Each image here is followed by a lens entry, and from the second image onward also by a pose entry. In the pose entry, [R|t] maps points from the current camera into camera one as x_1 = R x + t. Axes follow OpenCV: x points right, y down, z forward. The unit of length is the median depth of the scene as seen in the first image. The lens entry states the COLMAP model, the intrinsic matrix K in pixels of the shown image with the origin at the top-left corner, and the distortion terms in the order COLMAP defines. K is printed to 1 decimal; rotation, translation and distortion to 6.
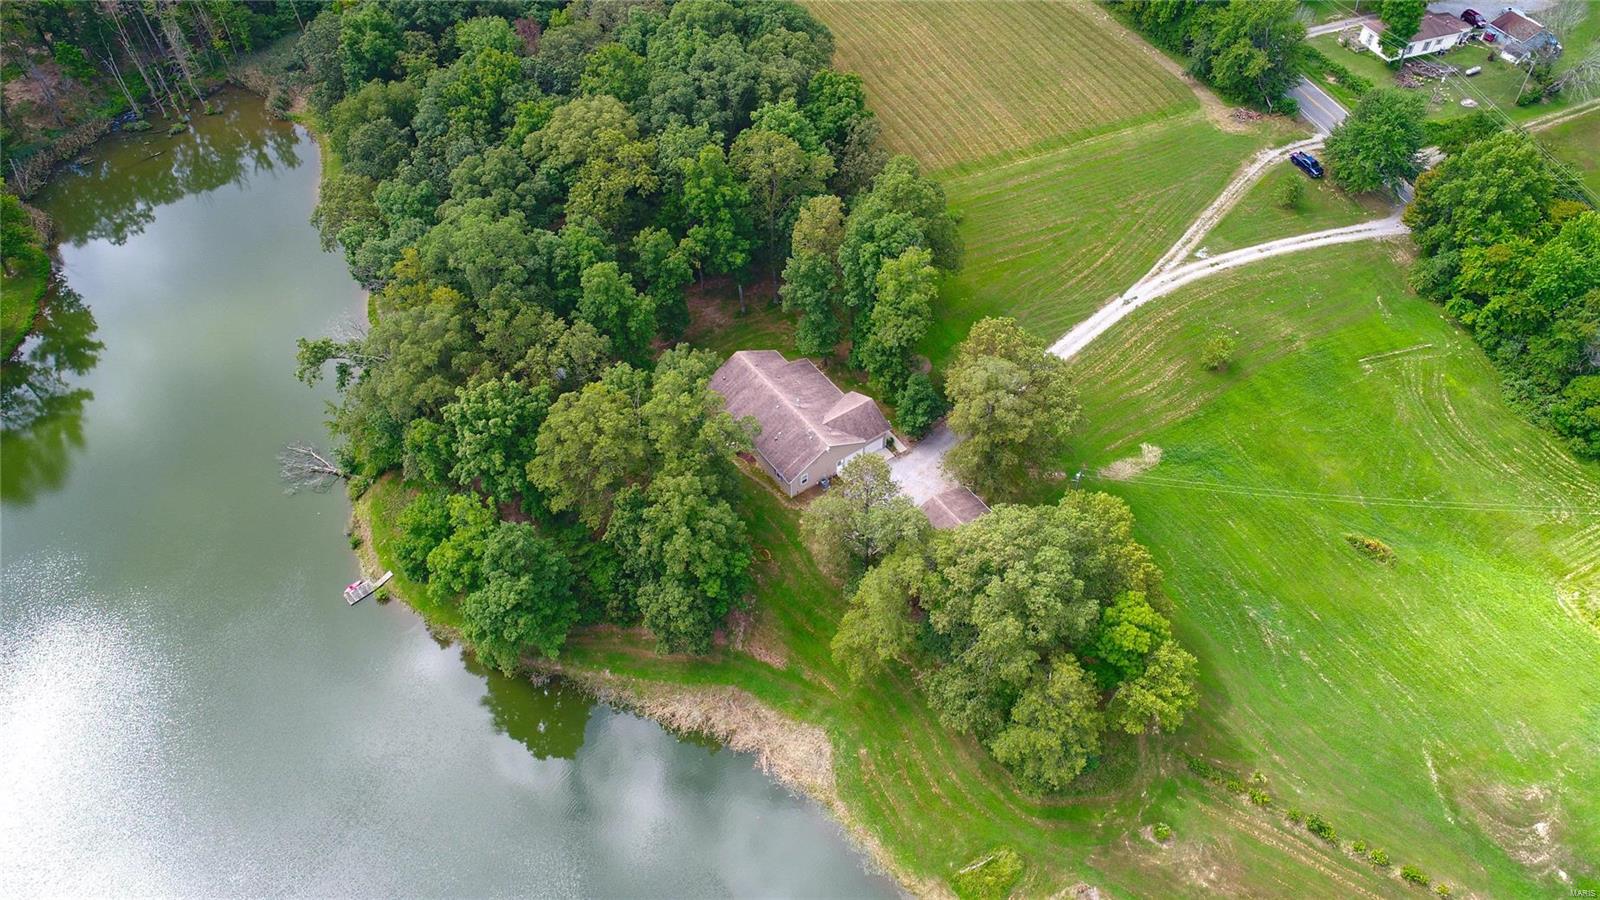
lens RADIAL K [[1085.2, 0, 800.8], [0, 1085.2, 458.1], [0, 0, 1]] dist [-0.009260, 0.008441]
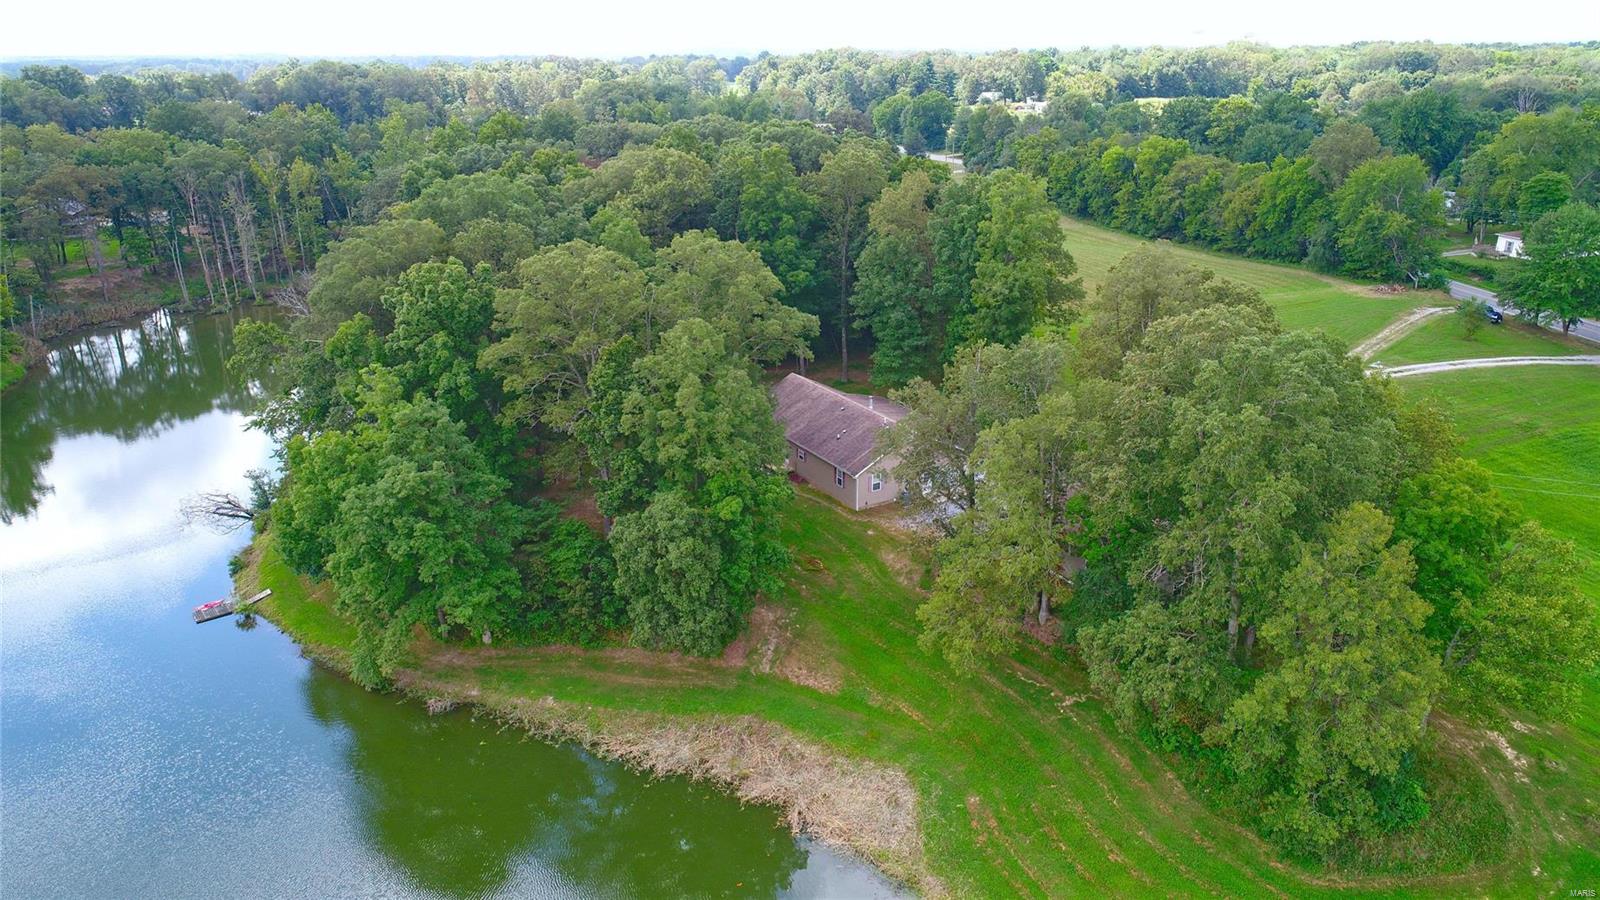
lens RADIAL K [[1085.2, 0, 797.1], [0, 1085.2, 449.2], [0, 0, 1]] dist [-0.009260, 0.008441]
pose [[0.996986, 0.029419, -0.071789, 0.001749], [-0.059181, 0.886714, -0.458515, 0.322409], [0.050167, 0.461381, 0.885782, 0.368817]]
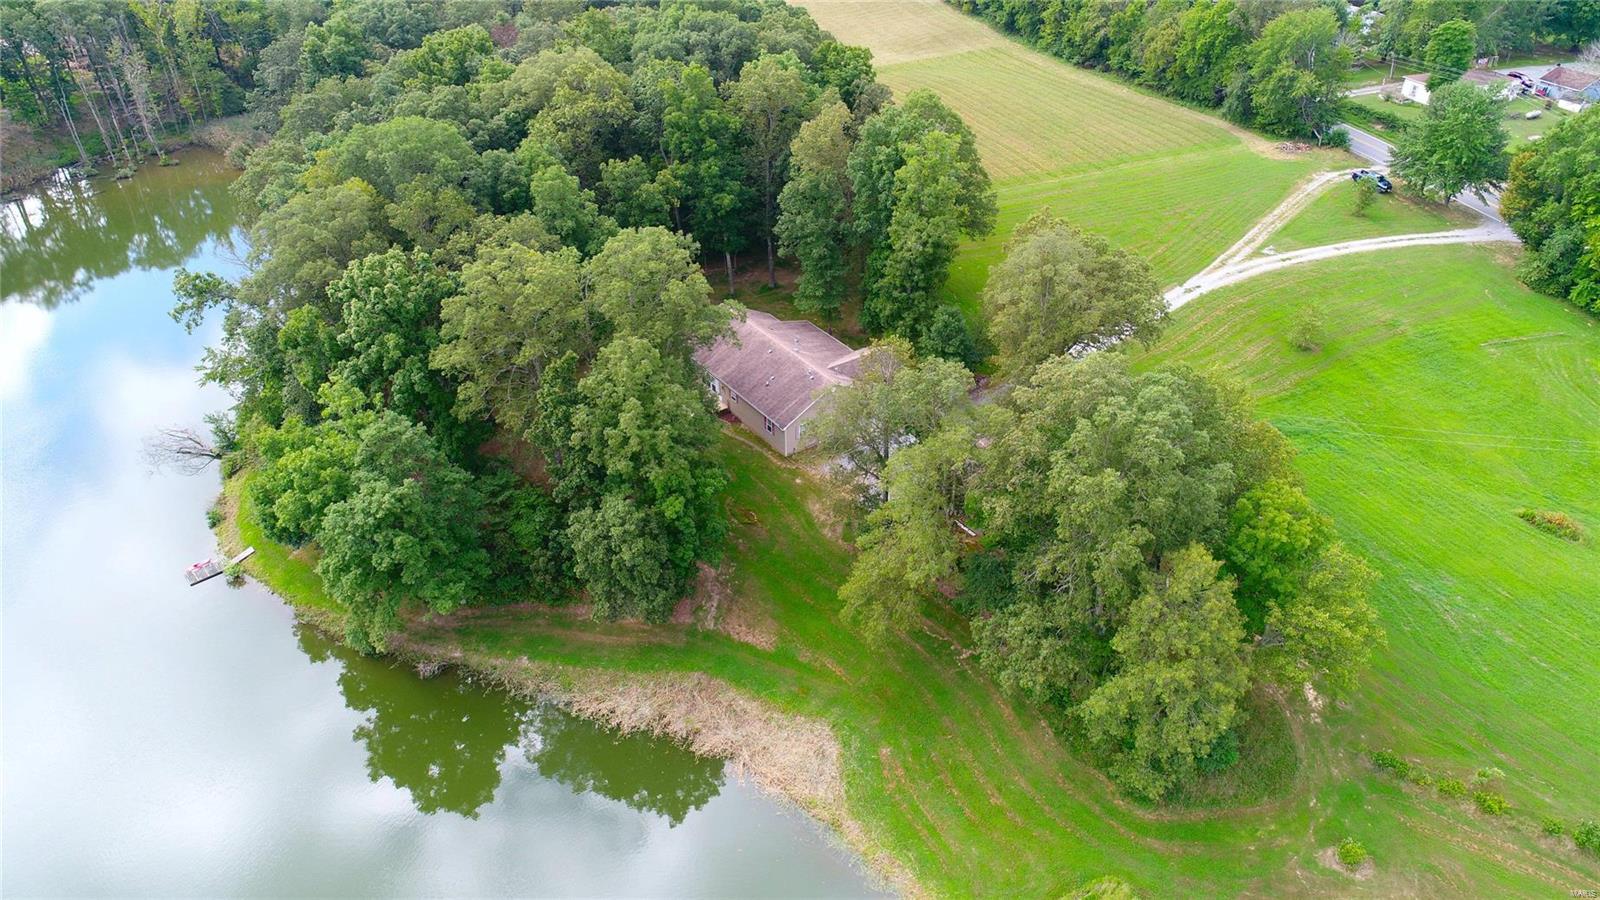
lens RADIAL K [[1085.2, 0, 799.5], [0, 1085.2, 455.5], [0, 0, 1]] dist [-0.009260, 0.008441]
pose [[0.999960, 0.008069, -0.003884, 0.003983], [-0.008769, 0.970263, -0.241895, 0.222307], [0.001816, 0.241919, 0.970295, 0.256769]]
